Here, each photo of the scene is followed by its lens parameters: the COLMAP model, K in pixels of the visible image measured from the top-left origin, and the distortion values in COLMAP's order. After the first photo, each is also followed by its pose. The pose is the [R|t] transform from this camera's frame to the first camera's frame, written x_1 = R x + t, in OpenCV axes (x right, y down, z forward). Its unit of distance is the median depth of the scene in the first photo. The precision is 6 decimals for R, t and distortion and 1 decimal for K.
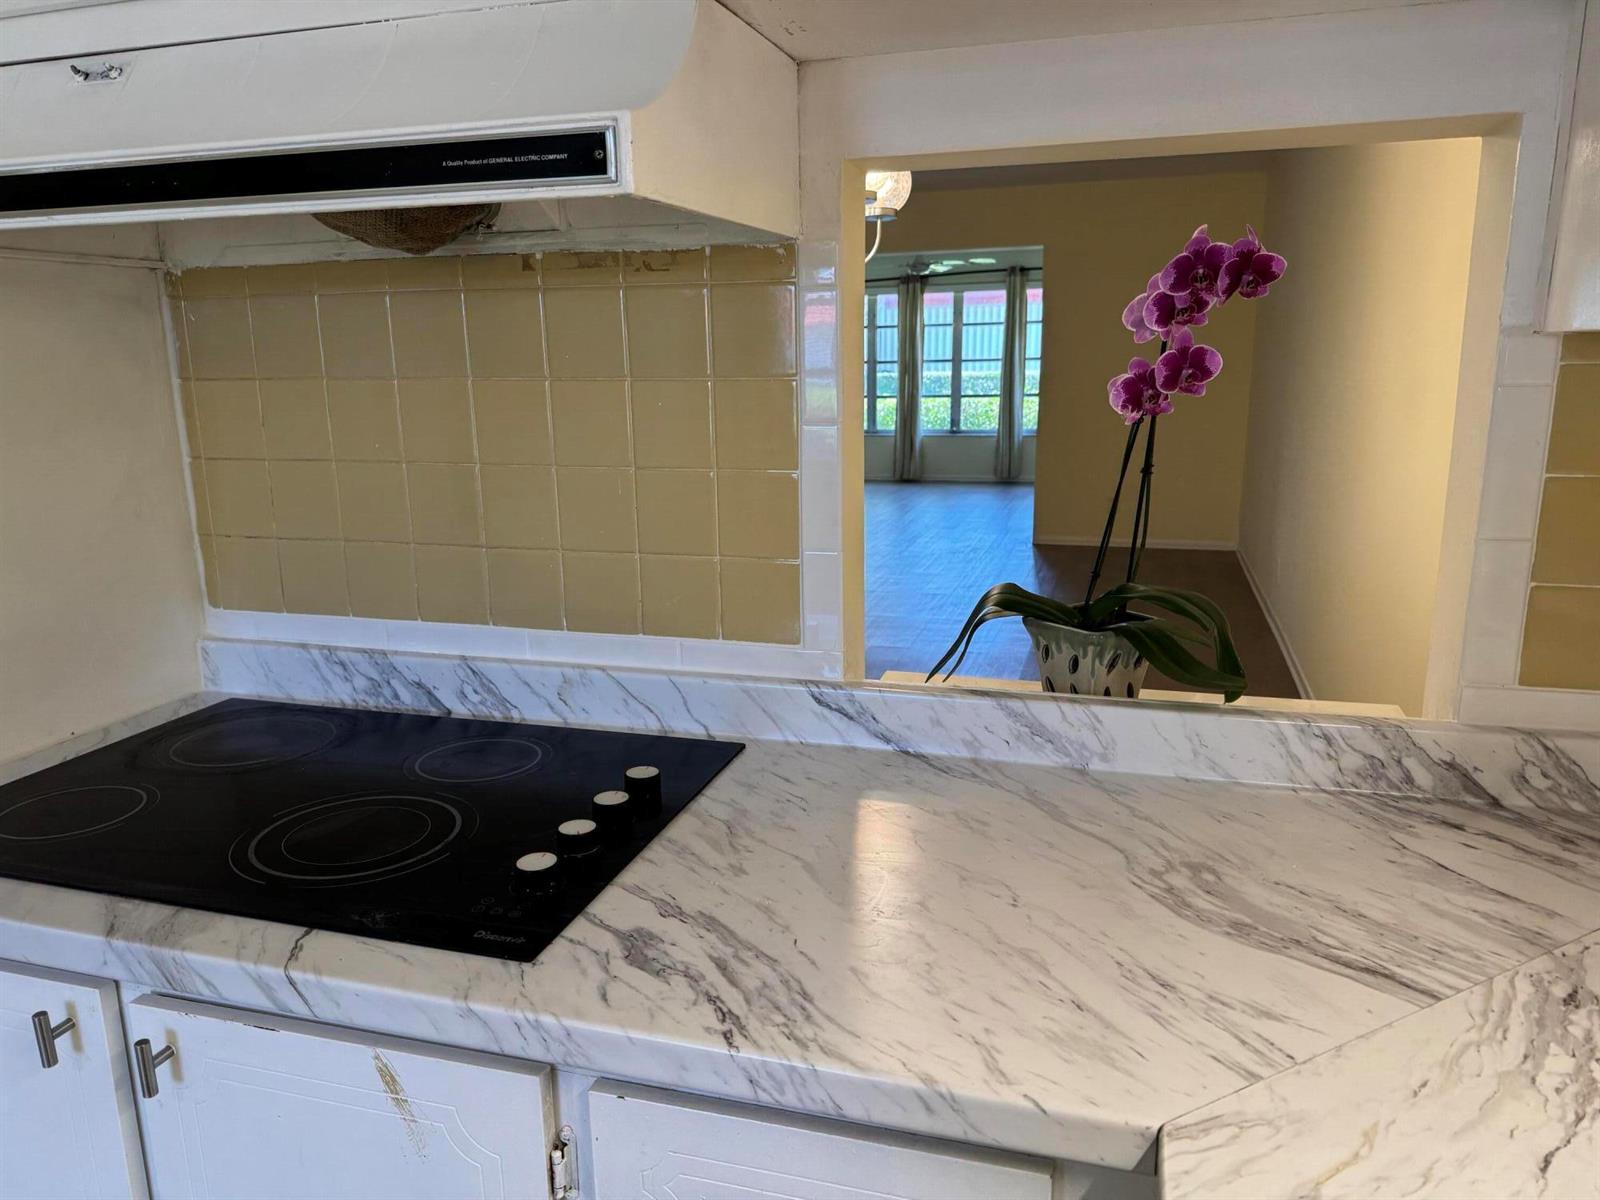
lens RADIAL K [[1116.4, 0, 794.1], [0, 1116.4, 612.4], [0, 0, 1]] dist [0.103038, -0.127744]
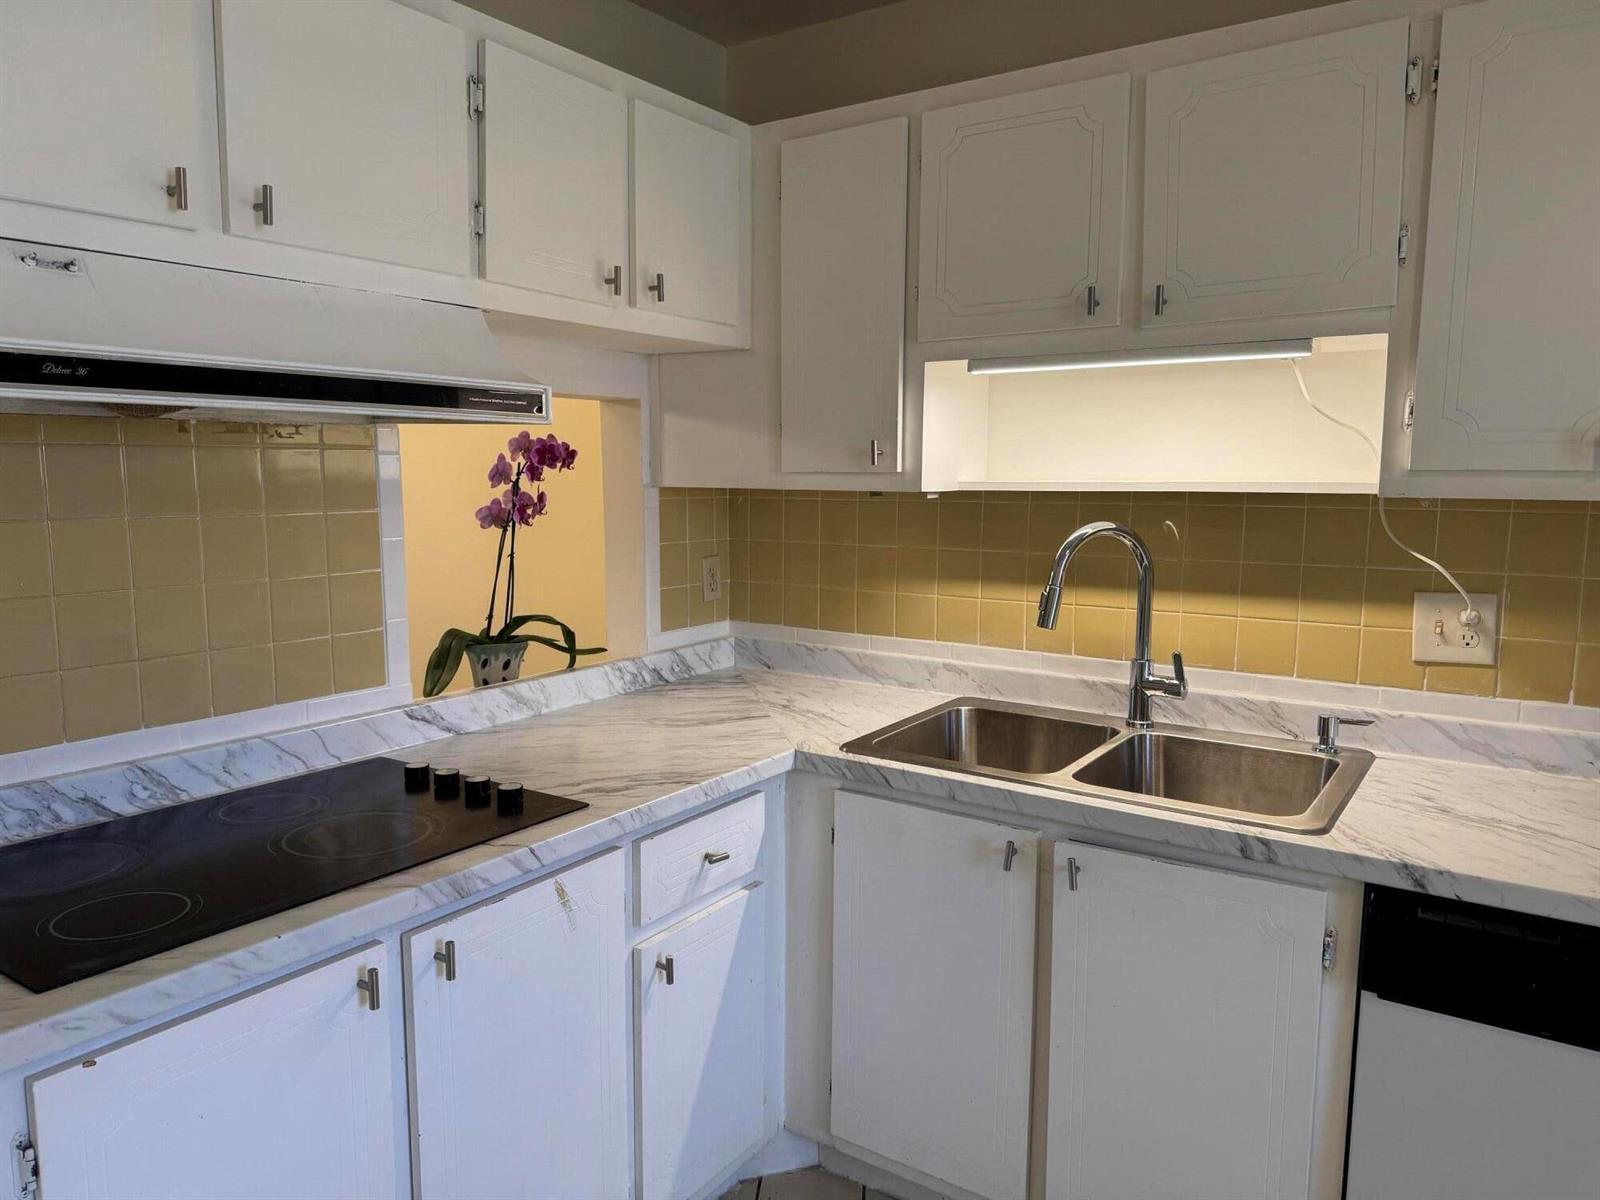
lens RADIAL K [[1116.4, 0, 794.1], [0, 1116.4, 612.4], [0, 0, 1]] dist [0.103038, -0.127744]
pose [[0.301470, -0.107997, 0.947340, -1.296089], [0.208379, 0.977009, 0.045067, -0.020551], [-0.930427, 0.183819, 0.317043, -0.004971]]
